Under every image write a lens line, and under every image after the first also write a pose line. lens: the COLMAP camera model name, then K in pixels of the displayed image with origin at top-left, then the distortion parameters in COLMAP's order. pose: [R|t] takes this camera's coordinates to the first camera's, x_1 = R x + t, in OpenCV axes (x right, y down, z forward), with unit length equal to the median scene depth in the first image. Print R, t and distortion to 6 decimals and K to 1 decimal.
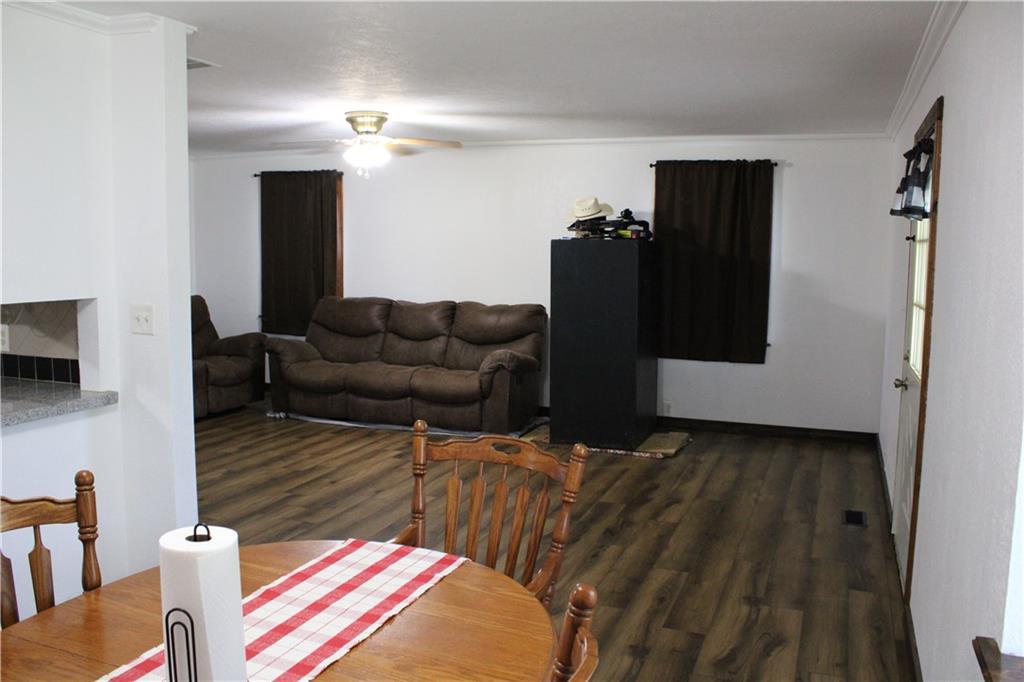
lens RADIAL K [[852.7, 0, 509.4], [0, 852.7, 341.2], [0, 0, 1]] dist [-0.130680, 0.086766]
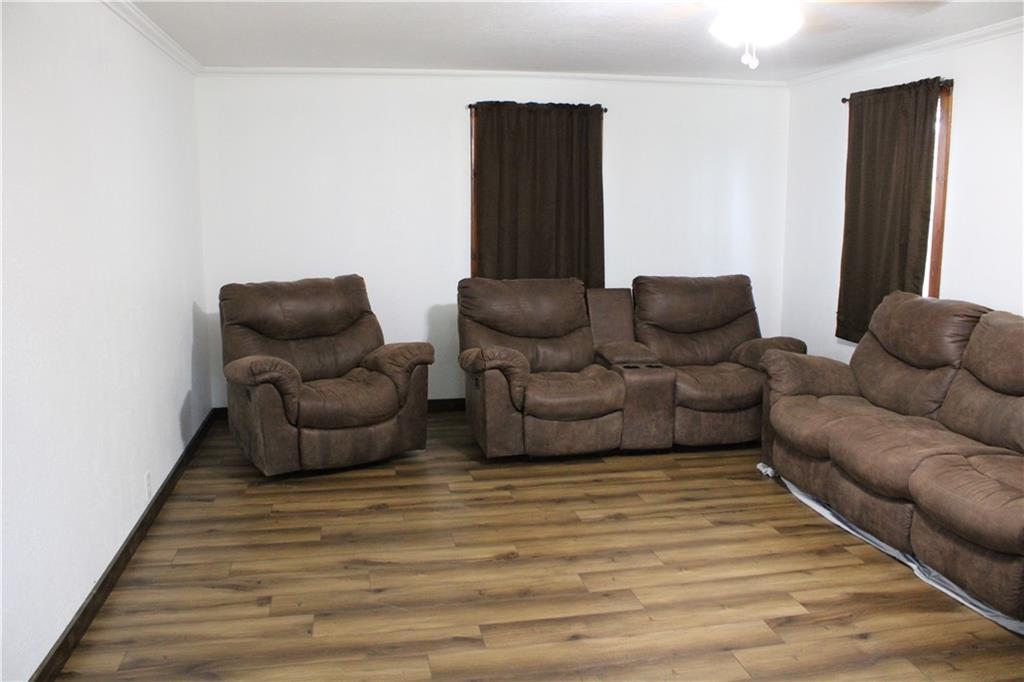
lens RADIAL K [[852.7, 0, 517.0], [0, 852.7, 348.2], [0, 0, 1]] dist [-0.130680, 0.086766]
pose [[0.536403, 0.132316, -0.833525, 0.165481], [-0.089718, 0.990977, 0.099573, -0.058011], [0.839180, 0.021370, 0.543434, 0.547753]]
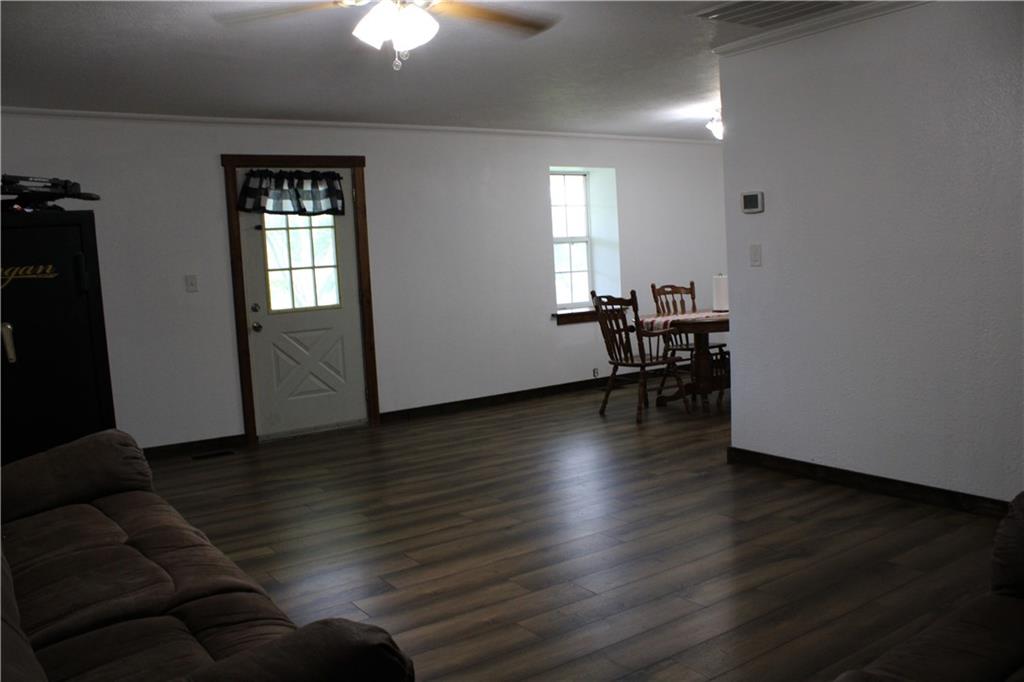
lens RADIAL K [[852.7, 0, 509.4], [0, 852.7, 336.5], [0, 0, 1]] dist [-0.130680, 0.086766]
pose [[-0.829770, -0.024987, 0.557546, -0.459554], [0.100874, 0.975829, 0.193860, -0.111372], [-0.548914, 0.217101, -0.807193, 1.253661]]
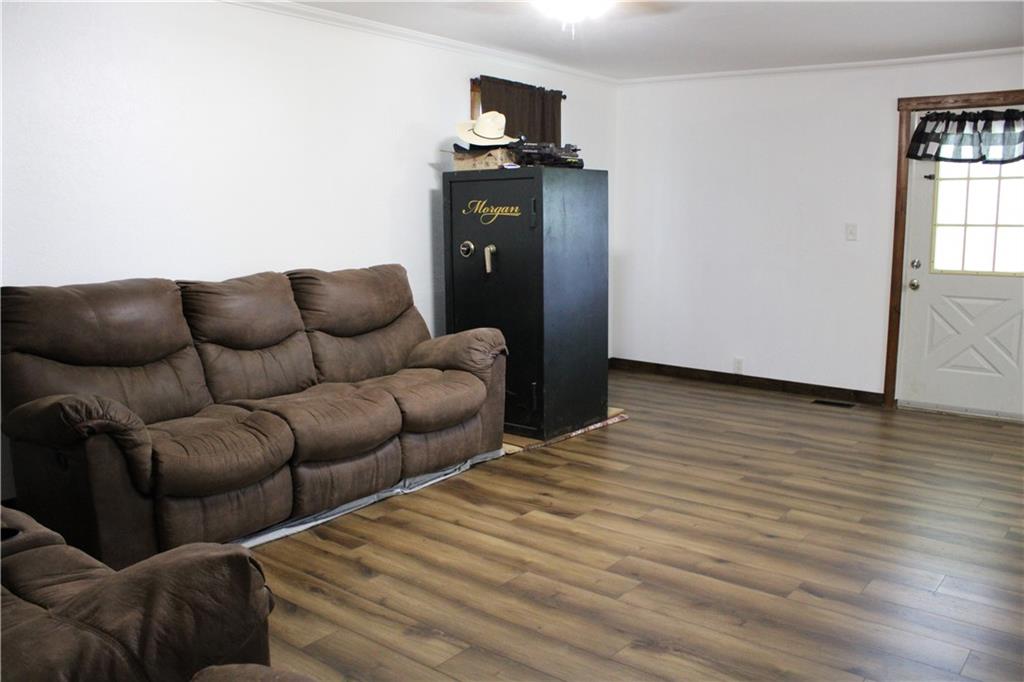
lens RADIAL K [[852.7, 0, 516.2], [0, 852.7, 345.0], [0, 0, 1]] dist [-0.130680, 0.086766]
pose [[0.291956, -0.152804, 0.944146, -0.642701], [0.109460, 0.986007, 0.125730, -0.059273], [-0.950147, 0.066639, 0.304597, 0.777708]]
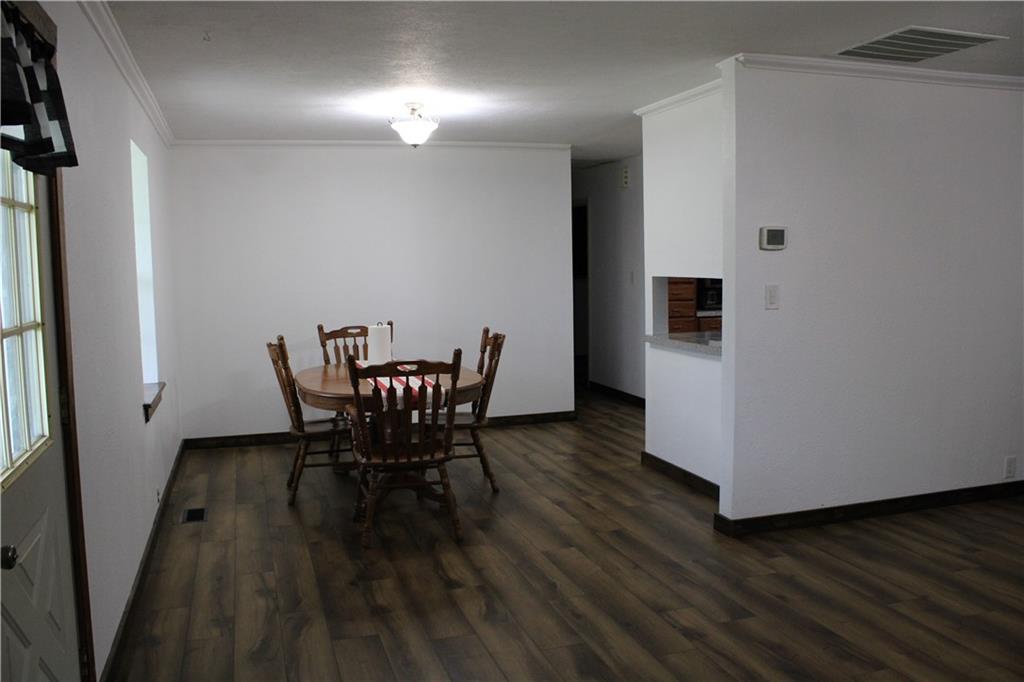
lens RADIAL K [[852.7, 0, 513.3], [0, 852.7, 346.2], [0, 0, 1]] dist [-0.130680, 0.086766]
pose [[-0.772829, 0.059541, -0.631815, 0.333966], [-0.065037, 0.982916, 0.172180, -0.079628], [0.631273, 0.174157, -0.755754, 0.910869]]
